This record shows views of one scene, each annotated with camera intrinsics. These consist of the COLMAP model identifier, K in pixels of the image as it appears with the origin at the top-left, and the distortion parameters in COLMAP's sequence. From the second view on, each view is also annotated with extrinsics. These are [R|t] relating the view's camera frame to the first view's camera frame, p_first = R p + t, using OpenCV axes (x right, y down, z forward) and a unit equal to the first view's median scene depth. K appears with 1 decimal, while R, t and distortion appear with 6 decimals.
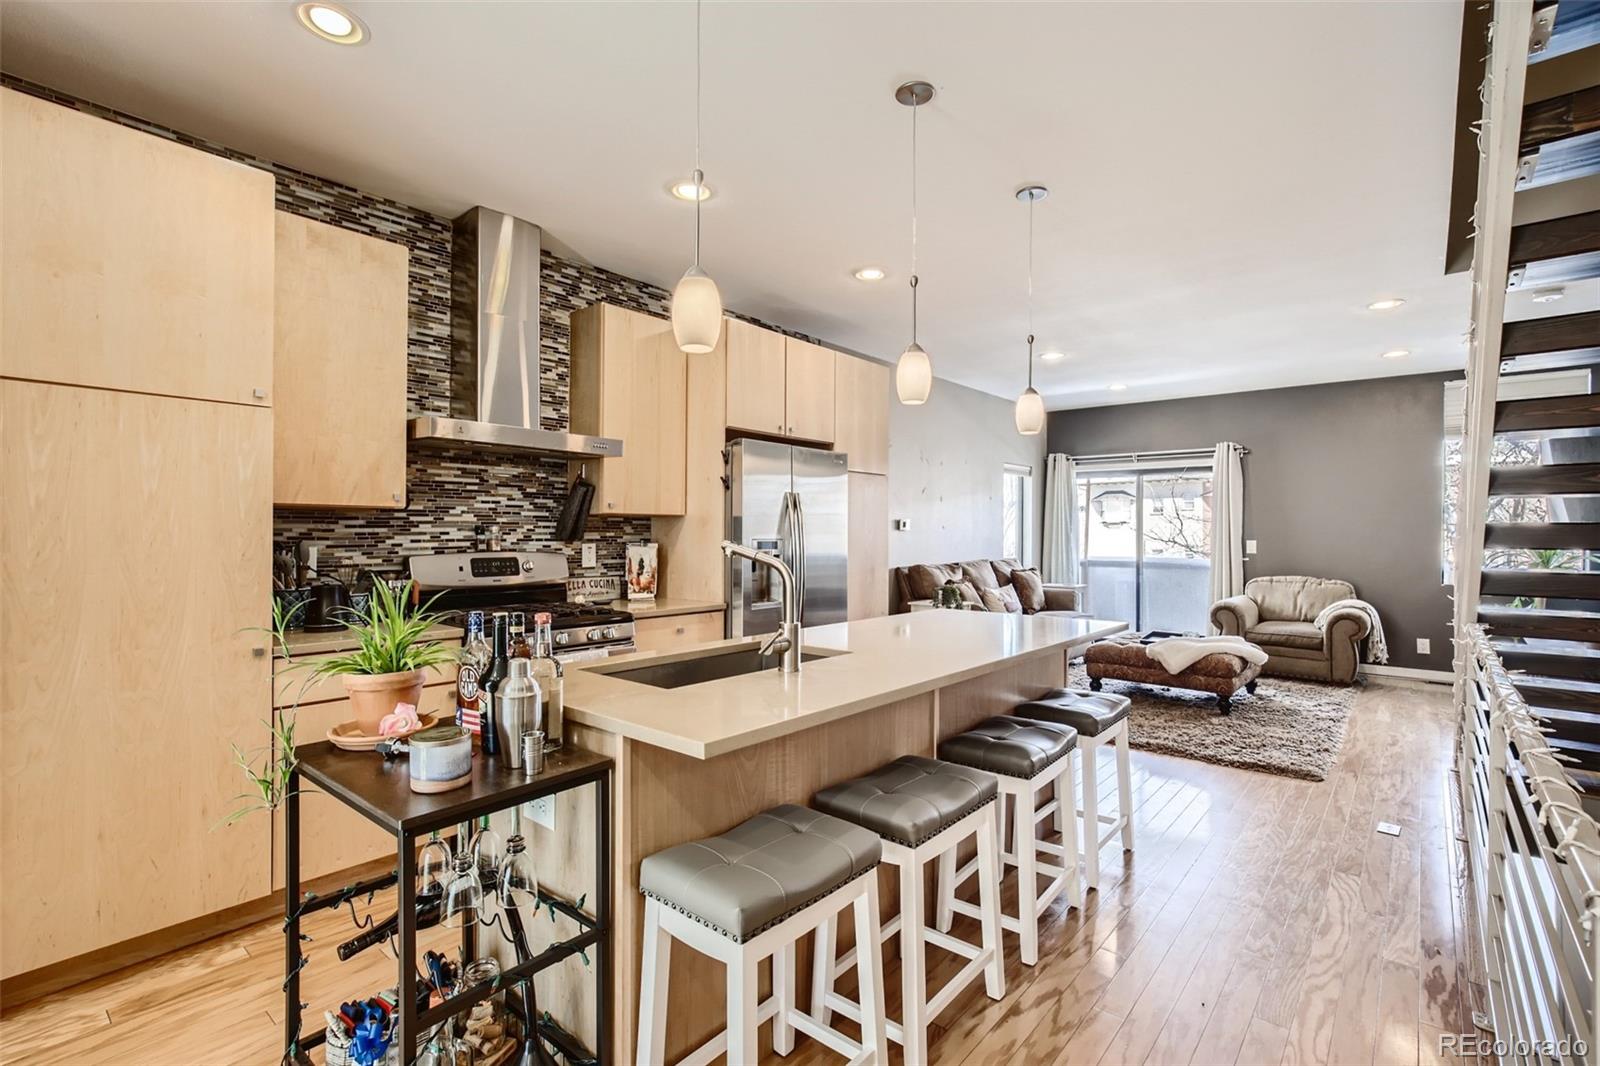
lens RADIAL K [[742.1, 0, 810.2], [0, 742.1, 537.4], [0, 0, 1]] dist [-0.002228, -0.000385]
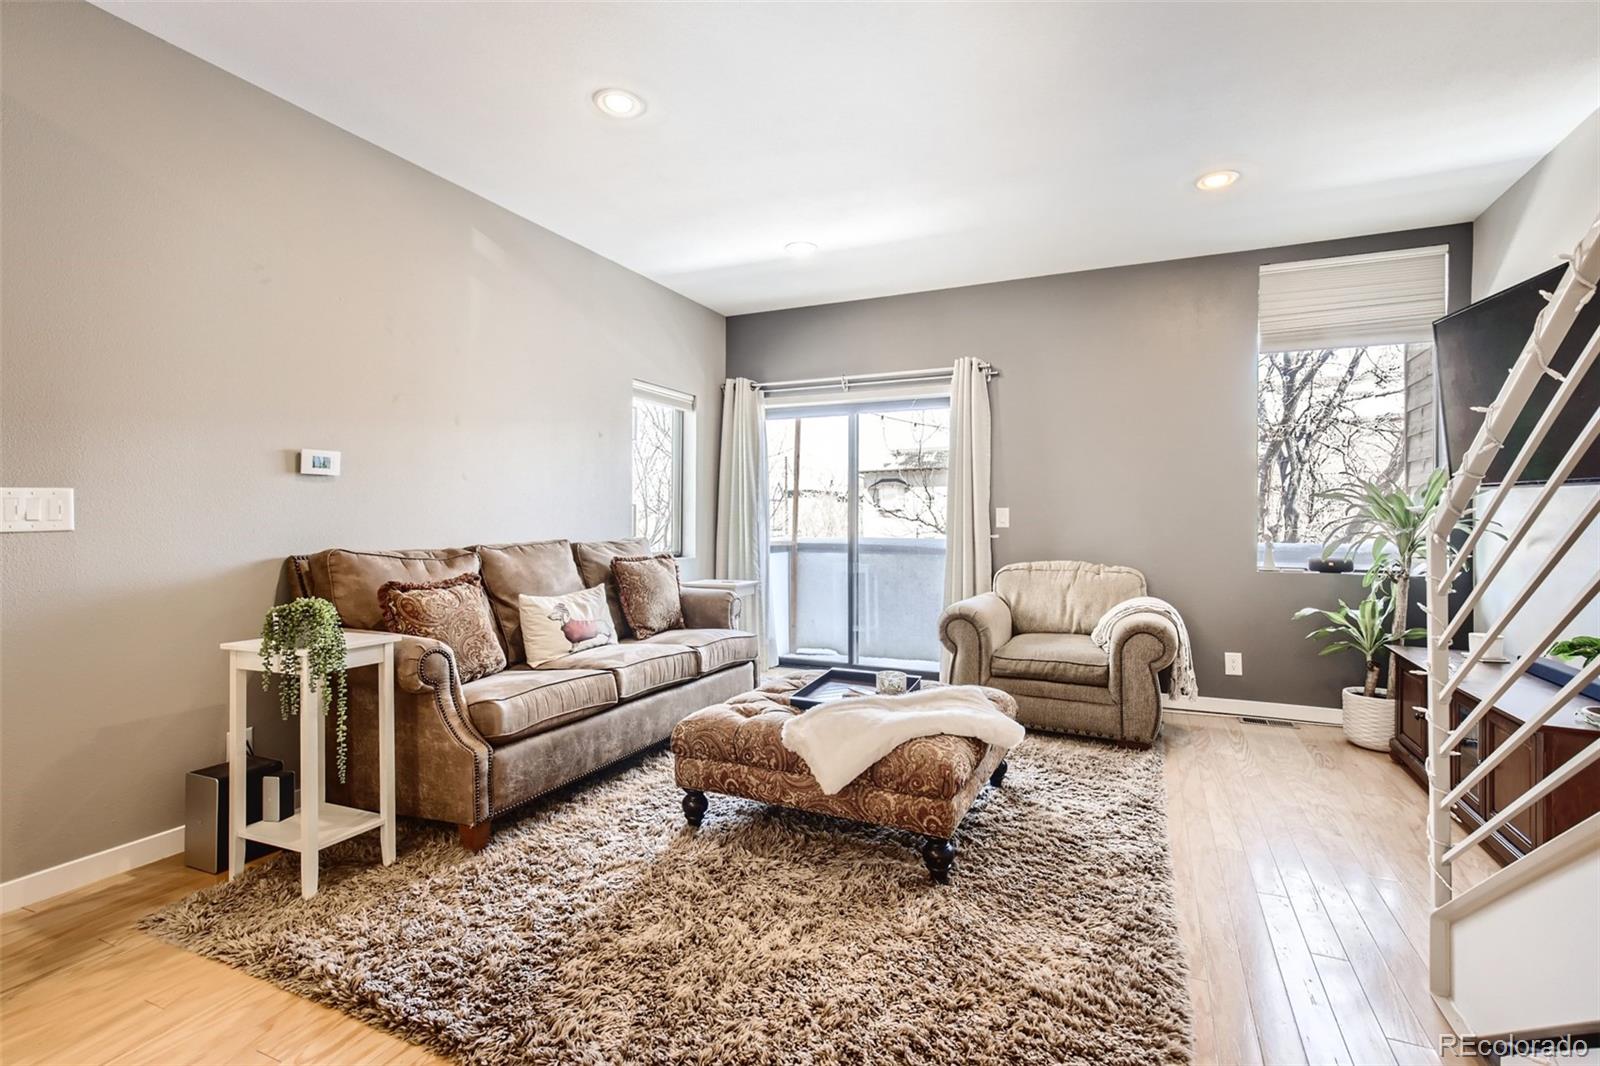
lens RADIAL K [[742.1, 0, 810.2], [0, 742.1, 537.4], [0, 0, 1]] dist [-0.002228, -0.000385]
pose [[0.963861, -0.008452, 0.266271, 0.285639], [0.005230, 0.999904, 0.012808, 0.023504], [-0.266354, -0.010953, 0.963813, 0.460245]]
